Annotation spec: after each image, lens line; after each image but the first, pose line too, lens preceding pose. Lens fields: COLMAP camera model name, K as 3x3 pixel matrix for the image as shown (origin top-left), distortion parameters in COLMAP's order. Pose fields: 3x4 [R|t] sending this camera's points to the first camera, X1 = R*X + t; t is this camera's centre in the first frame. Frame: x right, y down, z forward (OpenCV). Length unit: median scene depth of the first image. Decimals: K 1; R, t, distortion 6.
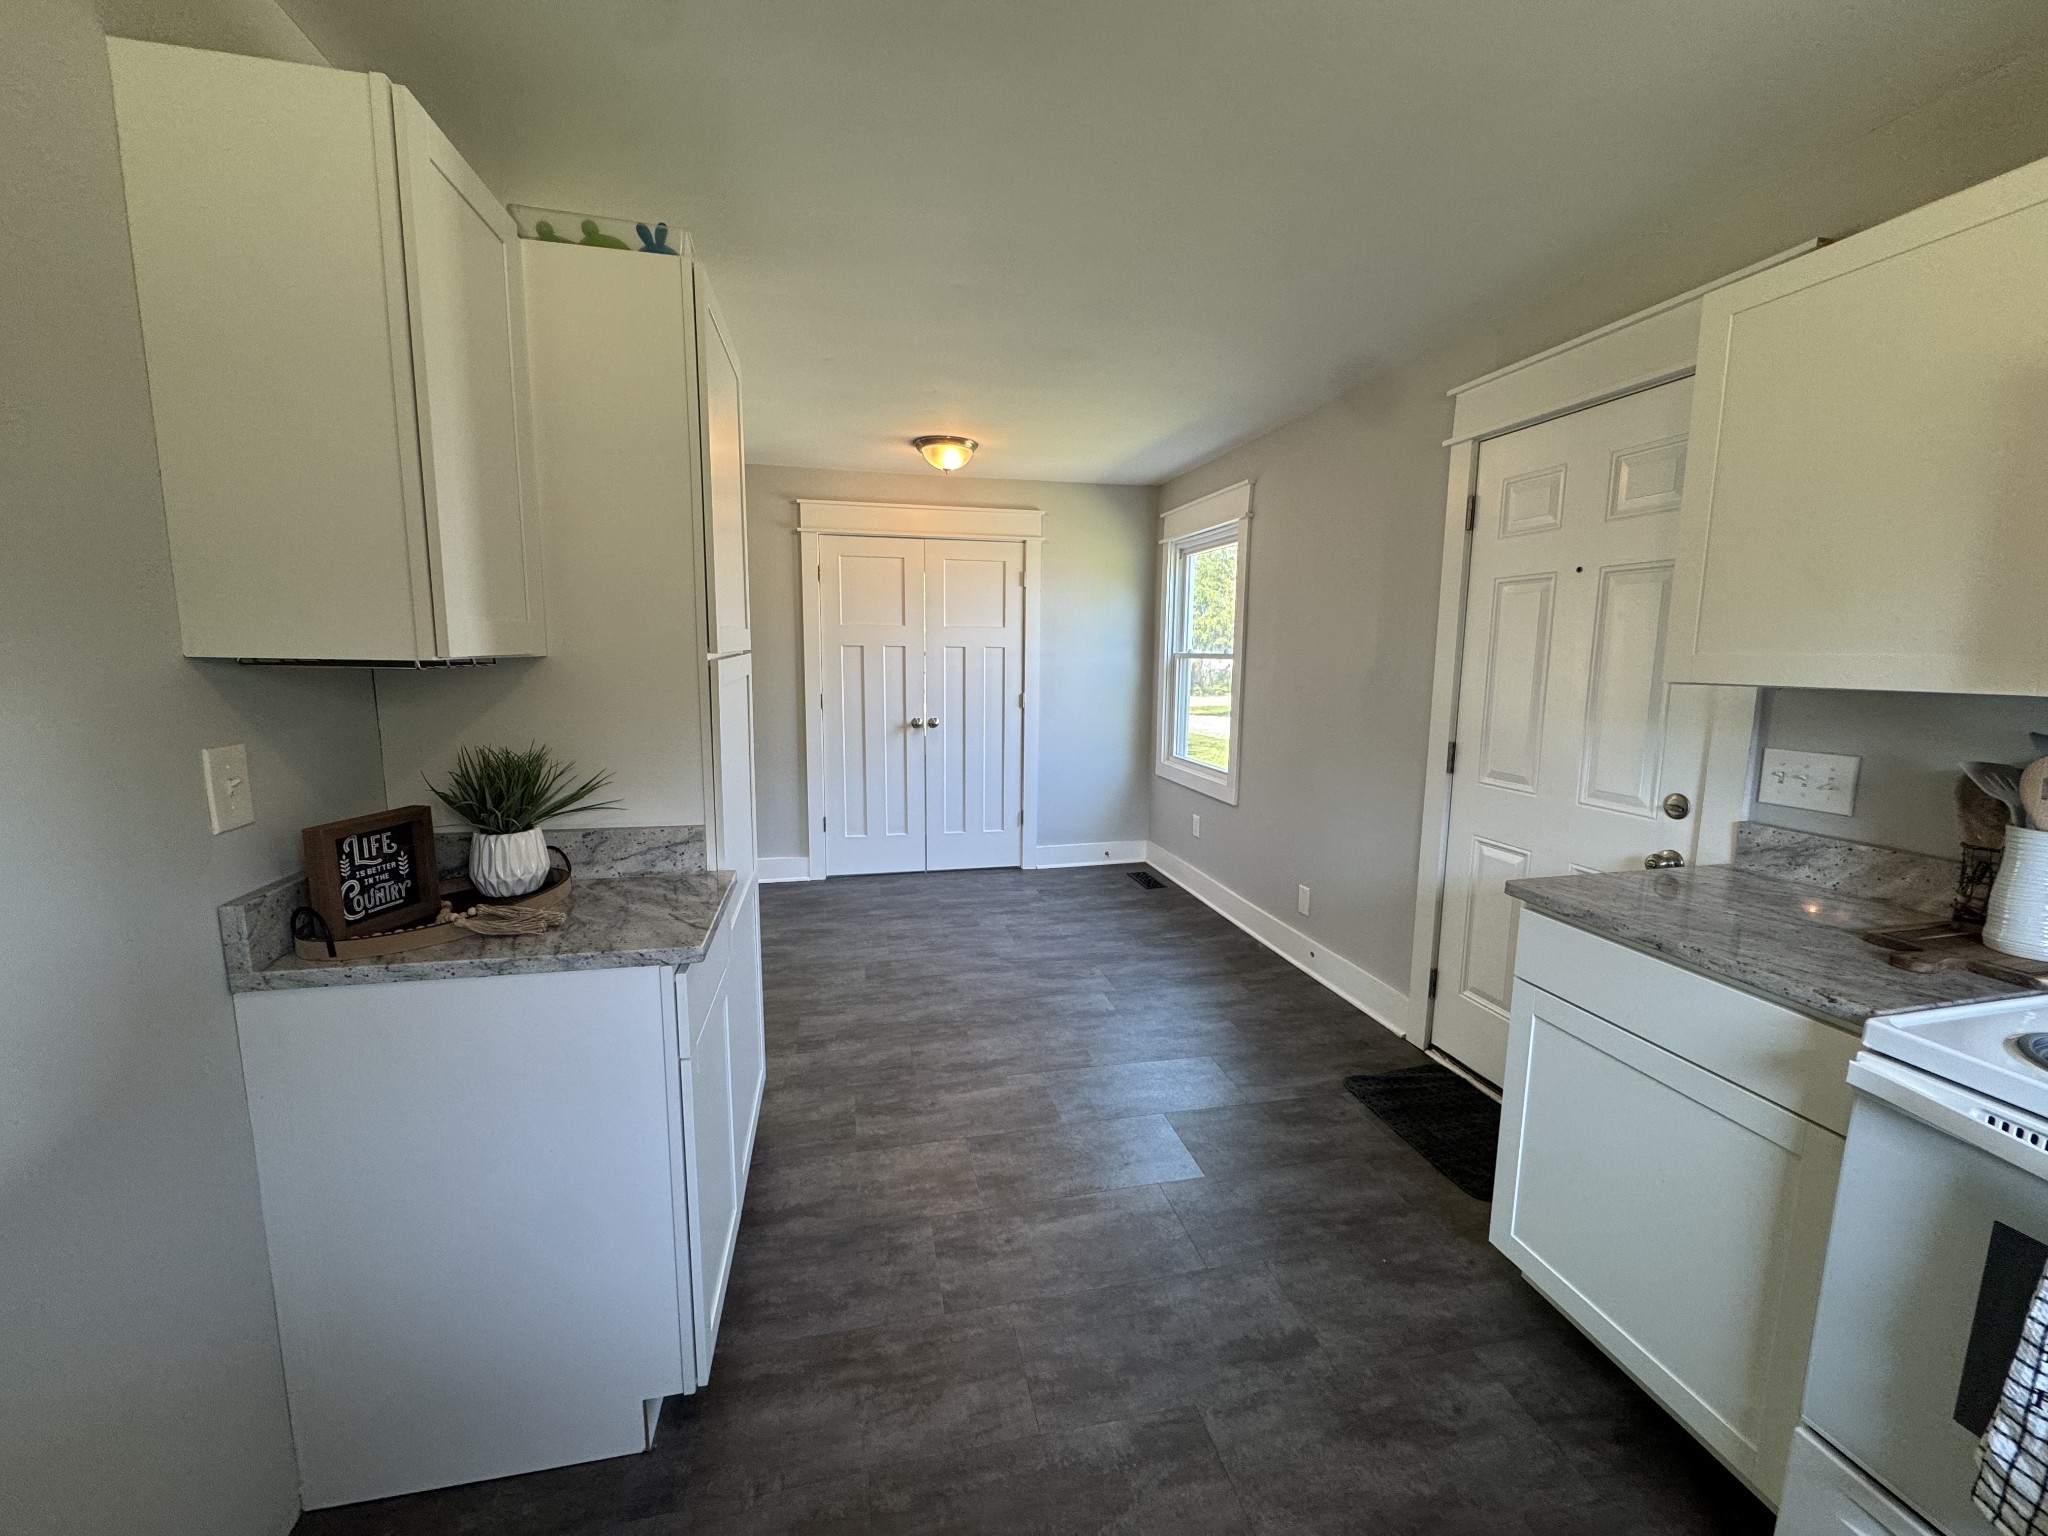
lens RADIAL K [[813.8, 0, 1028.6], [0, 813.8, 760.2], [0, 0, 1]] dist [-0.003691, 0.000265]
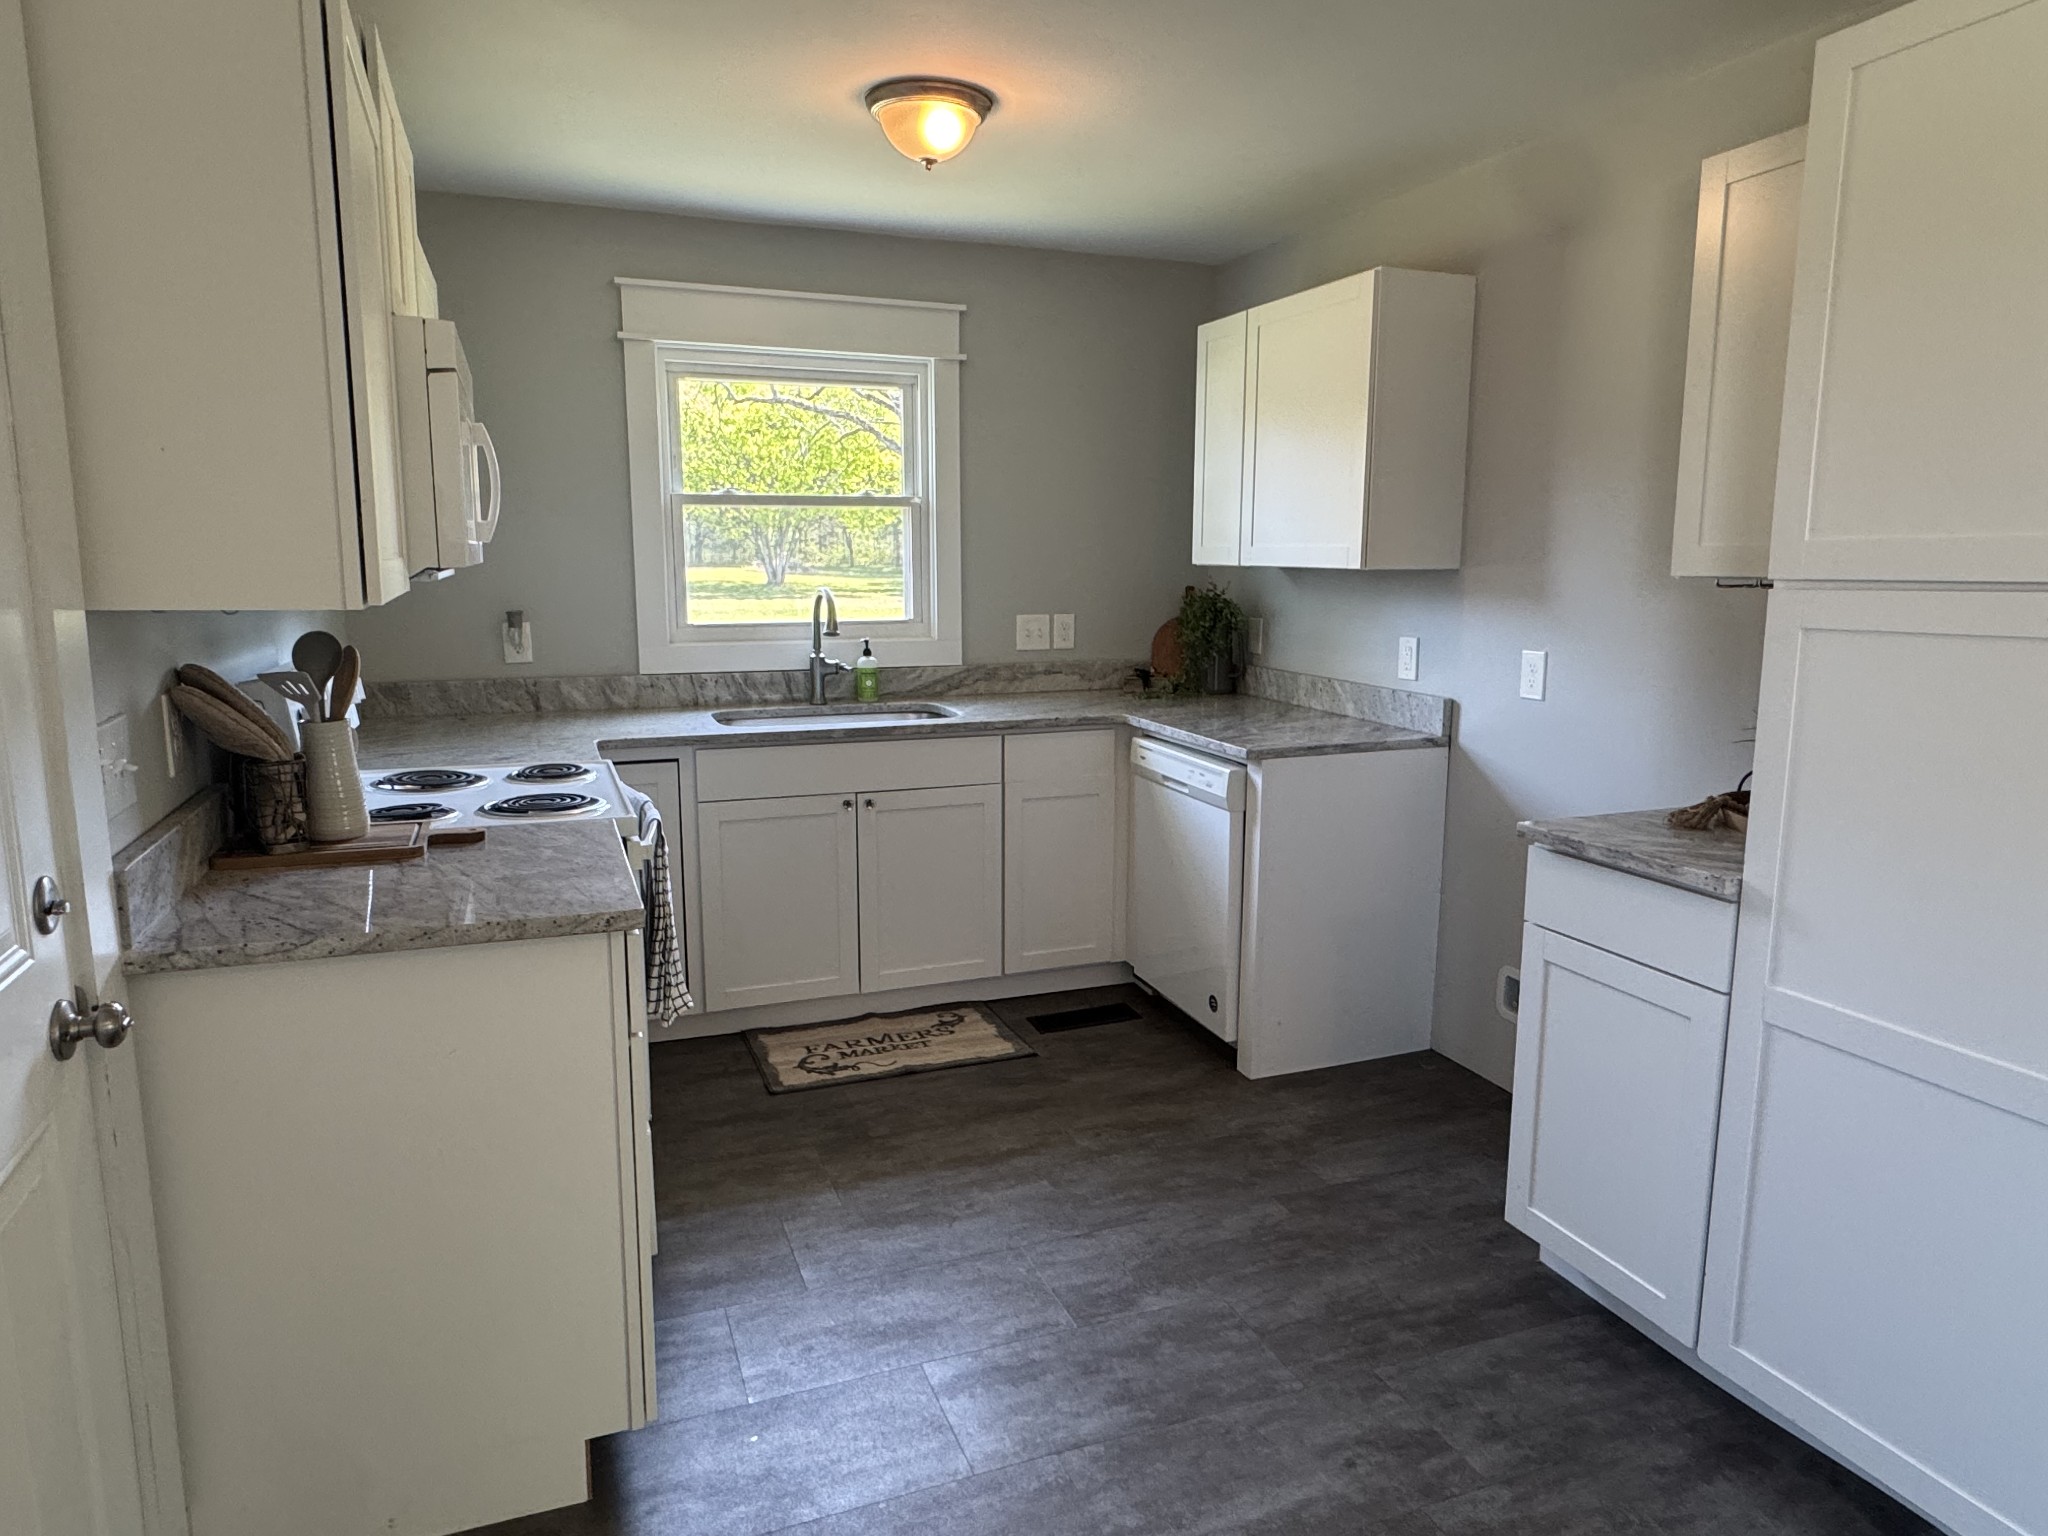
lens RADIAL K [[1266.5, 0, 1027.6], [0, 1266.5, 758.1], [0, 0, 1]] dist [-0.002787, -0.000719]
pose [[-0.989284, 0.007610, -0.145803, 0.420410], [-0.035284, 0.956579, 0.289331, -0.272161], [0.141674, 0.291375, -0.946060, 1.951693]]
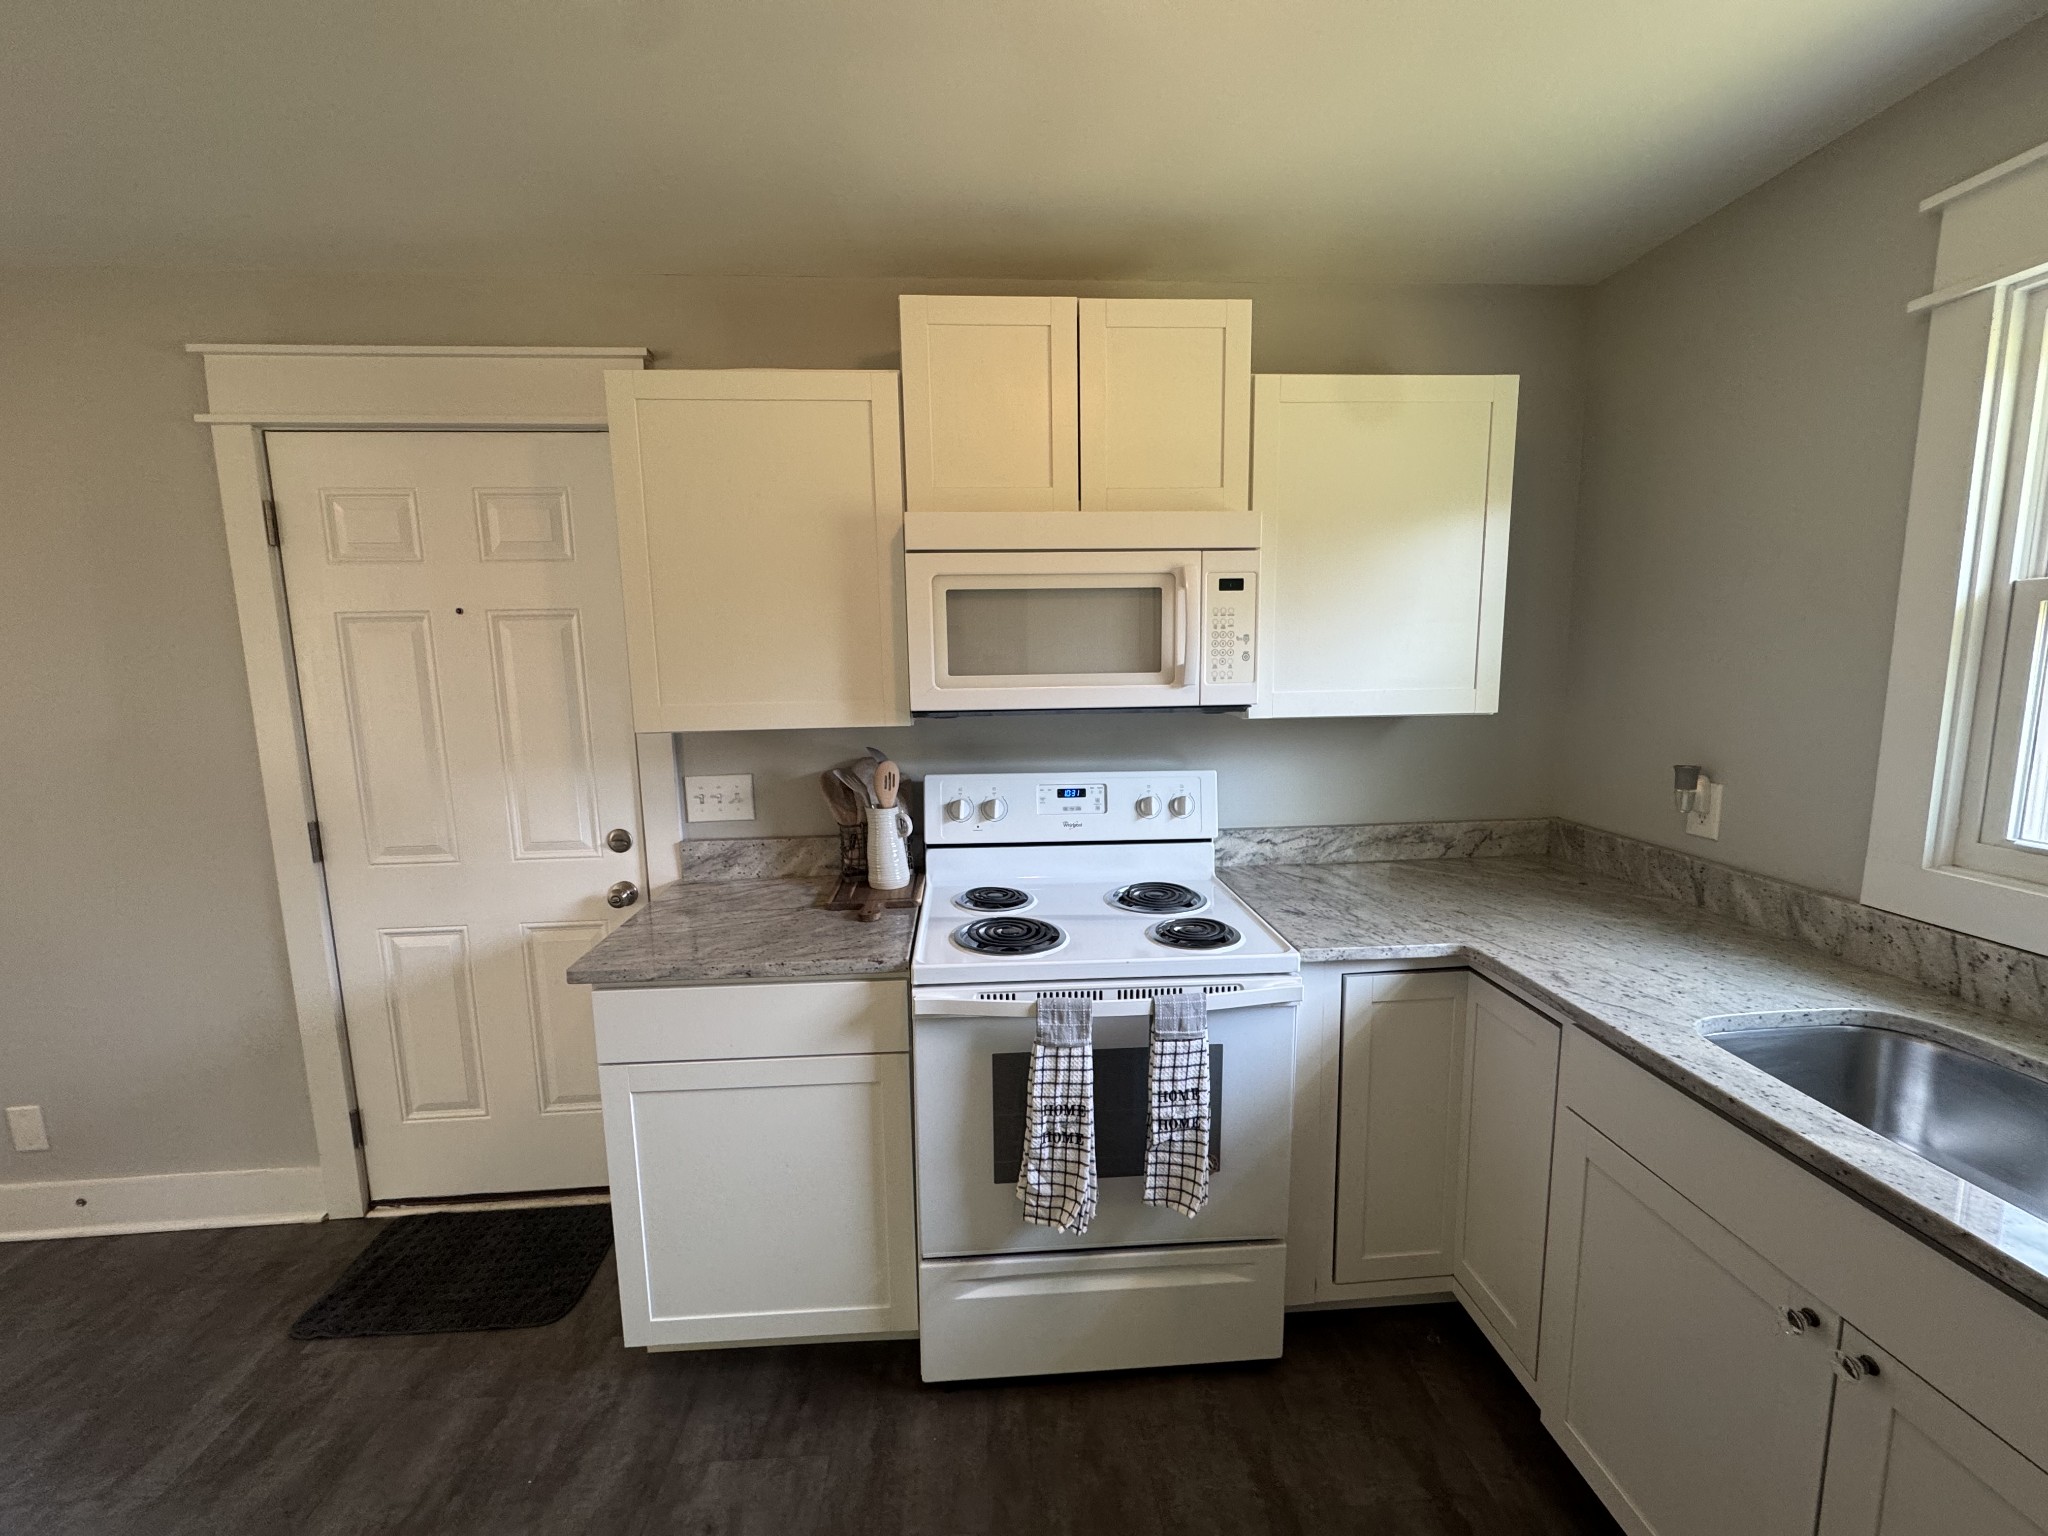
lens RADIAL K [[813.8, 0, 1017.7], [0, 813.8, 762.4], [0, 0, 1]] dist [-0.003691, 0.000265]
pose [[0.164830, -0.143654, 0.975805, -0.170255], [0.151362, 0.981302, 0.118896, -0.106907], [-0.974639, 0.128103, 0.183491, 0.320122]]
